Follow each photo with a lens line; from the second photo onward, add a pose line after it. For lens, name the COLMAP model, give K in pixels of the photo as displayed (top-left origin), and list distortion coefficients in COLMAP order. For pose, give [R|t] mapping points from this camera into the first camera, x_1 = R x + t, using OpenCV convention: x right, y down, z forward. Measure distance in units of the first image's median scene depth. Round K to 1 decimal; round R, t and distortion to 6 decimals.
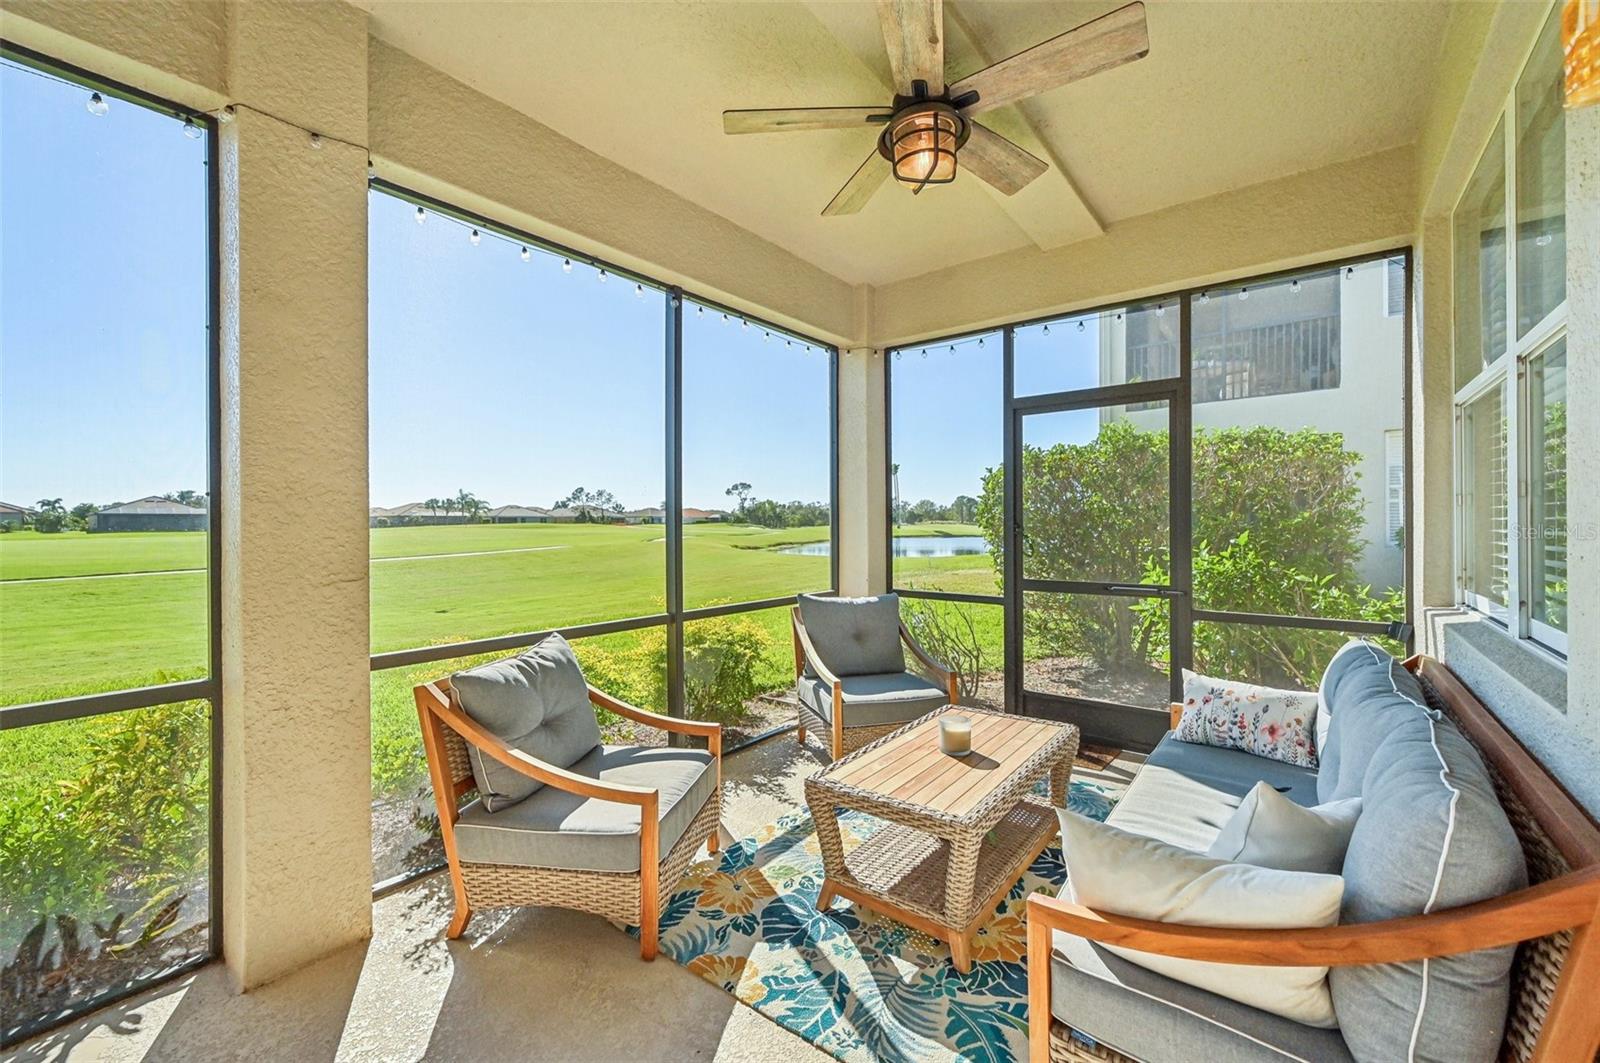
lens RADIAL K [[648.6, 0, 800.0], [0, 648.6, 531.5], [0, 0, 1]] dist [-0.000191, -0.000036]
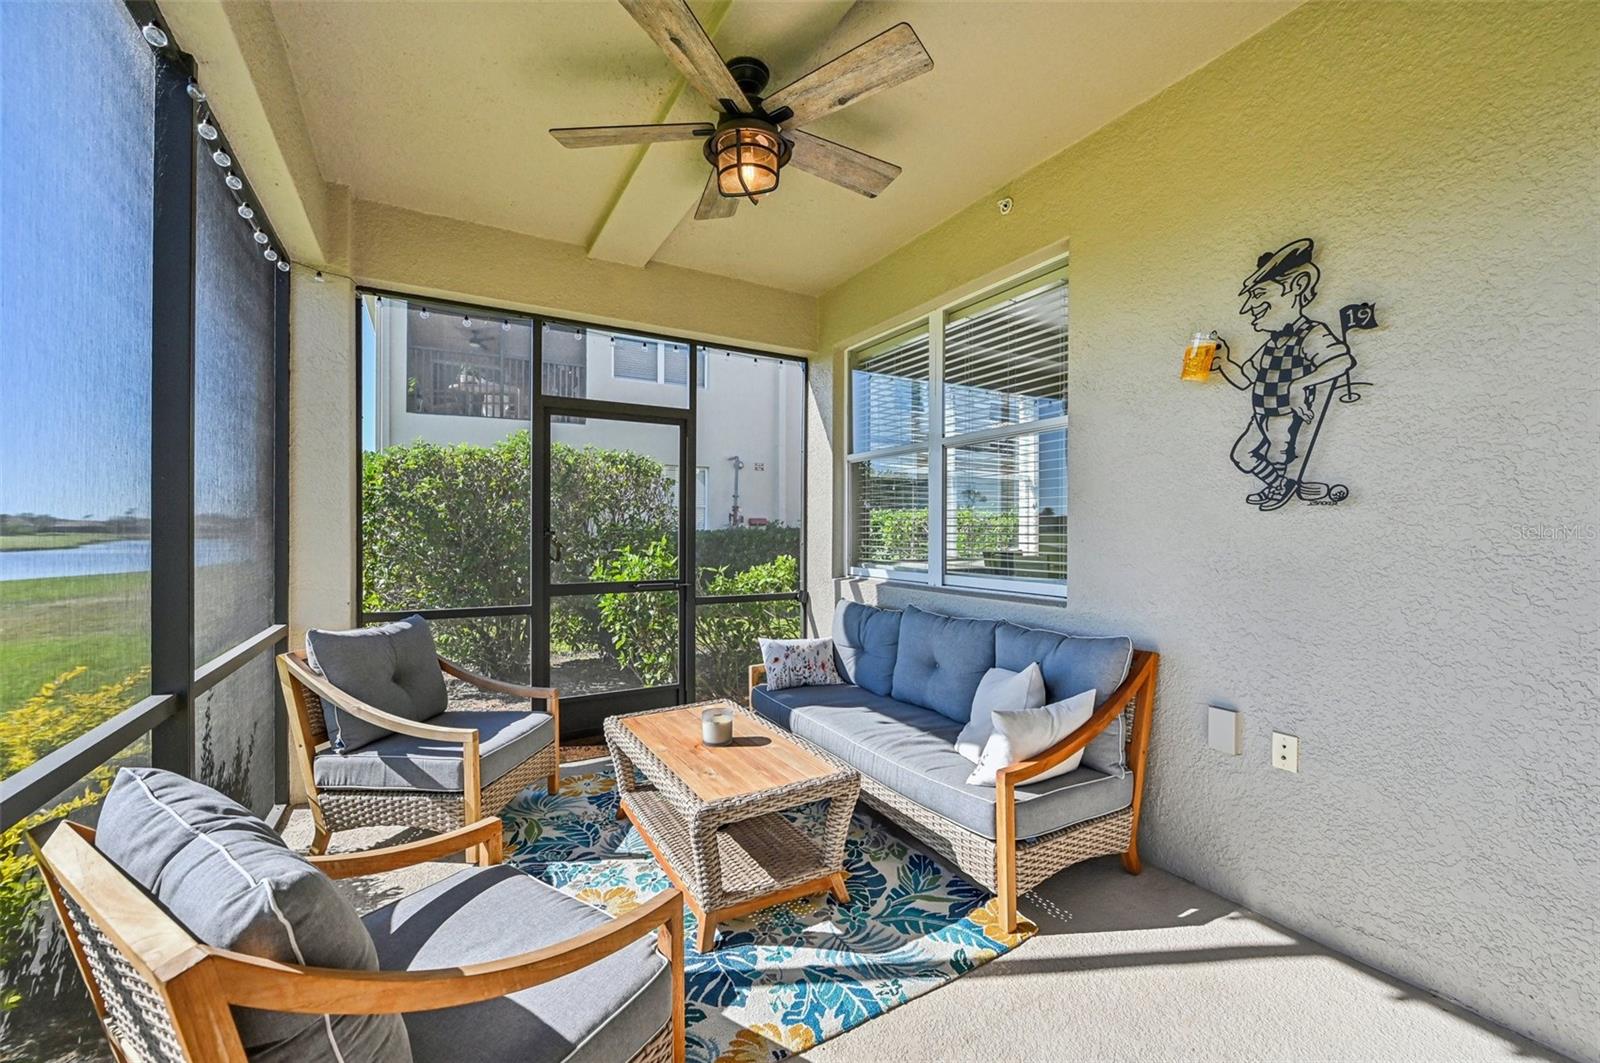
lens RADIAL K [[647.4, 0, 802.0], [0, 647.4, 539.4], [0, 0, 1]] dist [0.006220, 0.000038]
pose [[0.371035, -0.003734, 0.928611, -0.110148], [0.006602, 0.999977, 0.001384, 0.002035], [-0.928595, 0.005617, 0.371052, 0.079519]]
